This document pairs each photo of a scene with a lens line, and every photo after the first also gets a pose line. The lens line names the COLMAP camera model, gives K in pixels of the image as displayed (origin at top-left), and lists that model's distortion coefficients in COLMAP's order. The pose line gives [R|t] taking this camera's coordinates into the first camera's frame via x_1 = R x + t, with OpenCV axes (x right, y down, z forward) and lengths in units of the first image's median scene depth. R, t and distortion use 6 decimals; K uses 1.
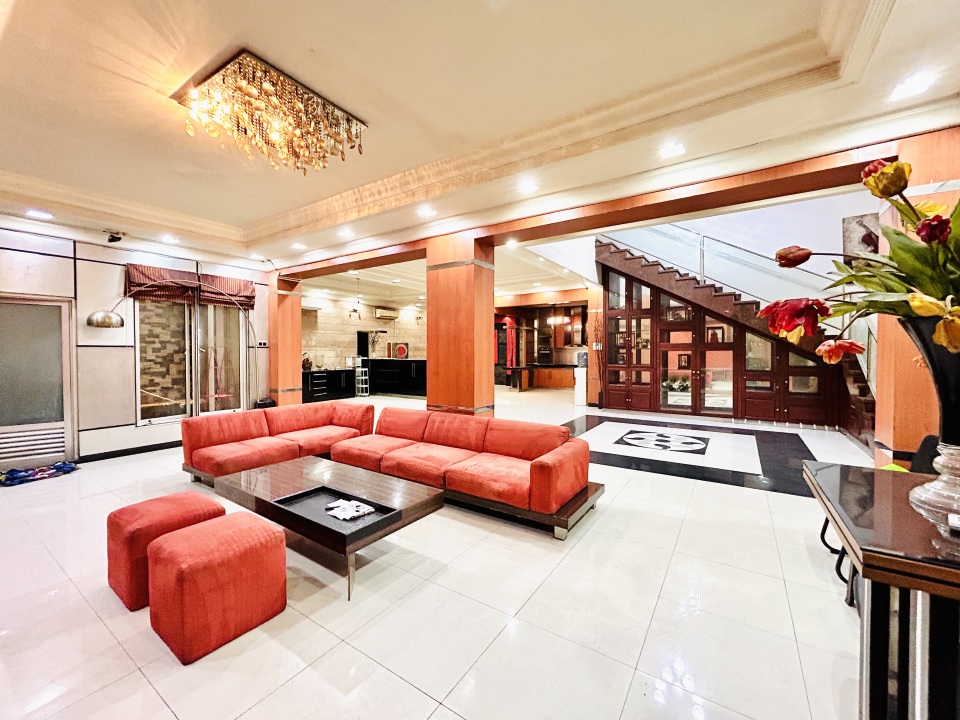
lens RADIAL K [[389.1, 0, 480.0], [0, 389.1, 360.0], [0, 0, 1]] dist [-0.000590, -0.000153]
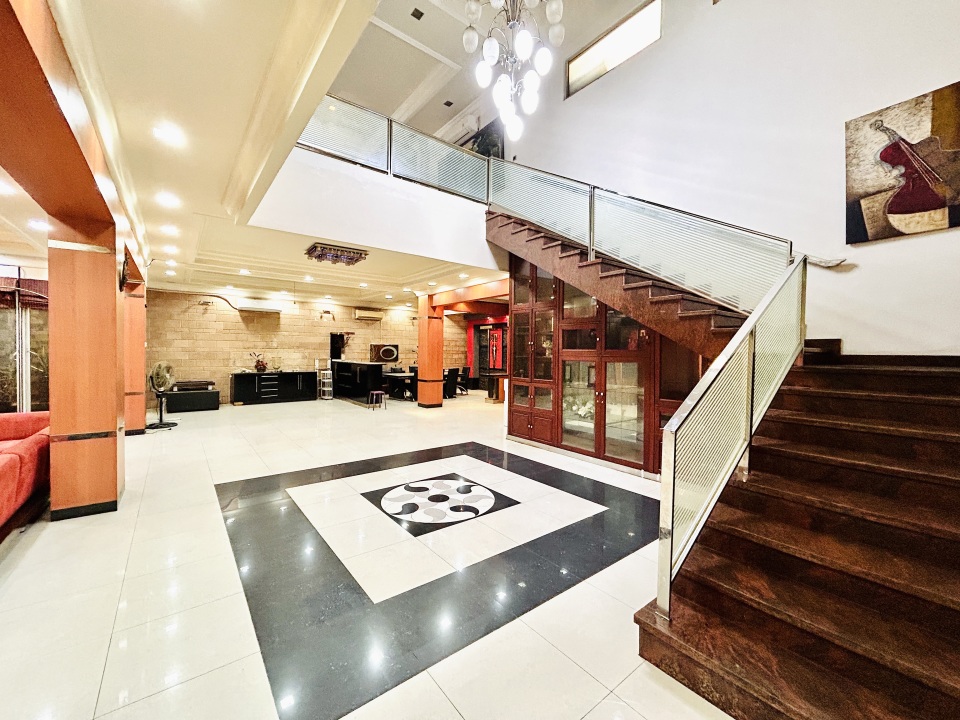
lens RADIAL K [[389.1, 0, 480.0], [0, 389.1, 360.0], [0, 0, 1]] dist [-0.000590, -0.000153]
pose [[0.949302, 0.019348, -0.313771, 0.369820], [-0.019405, 0.999807, 0.002943, -0.016226], [0.313767, 0.003295, 0.949494, 0.194695]]
